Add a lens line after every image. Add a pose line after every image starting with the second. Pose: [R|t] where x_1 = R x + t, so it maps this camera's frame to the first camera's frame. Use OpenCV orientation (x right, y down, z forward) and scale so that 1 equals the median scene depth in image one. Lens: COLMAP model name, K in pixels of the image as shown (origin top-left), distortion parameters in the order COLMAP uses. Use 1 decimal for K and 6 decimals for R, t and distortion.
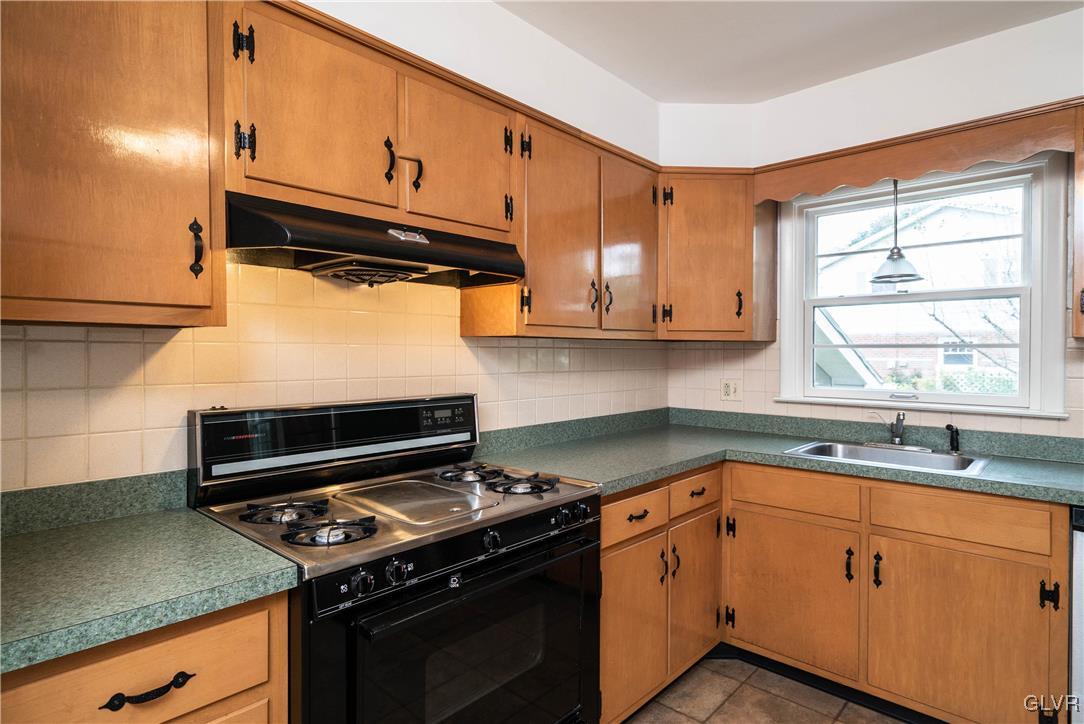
lens RADIAL K [[582.7, 0, 539.9], [0, 582.7, 356.6], [0, 0, 1]] dist [-0.000484, 0.000300]
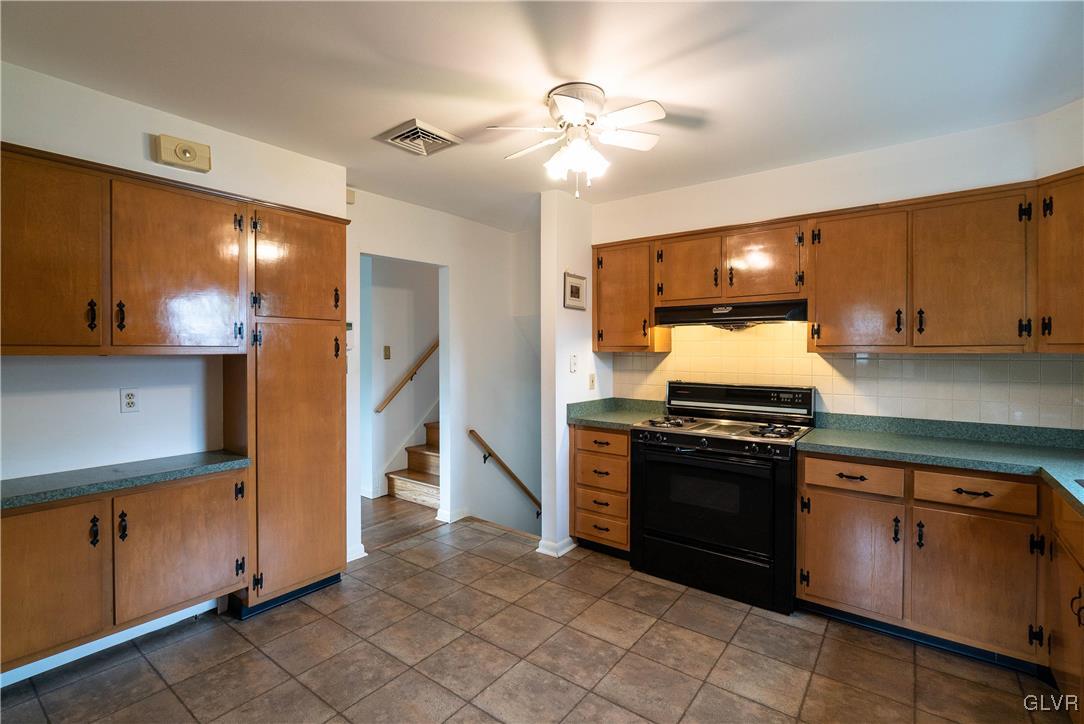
lens RADIAL K [[508.6, 0, 540.7], [0, 508.6, 349.8], [0, 0, 1]] dist [-0.000300, -0.000177]
pose [[0.100135, 0.002499, -0.994971, 1.315623], [-0.006108, 0.999980, 0.001897, -0.042327], [0.994955, 0.005888, 0.100148, 0.091967]]
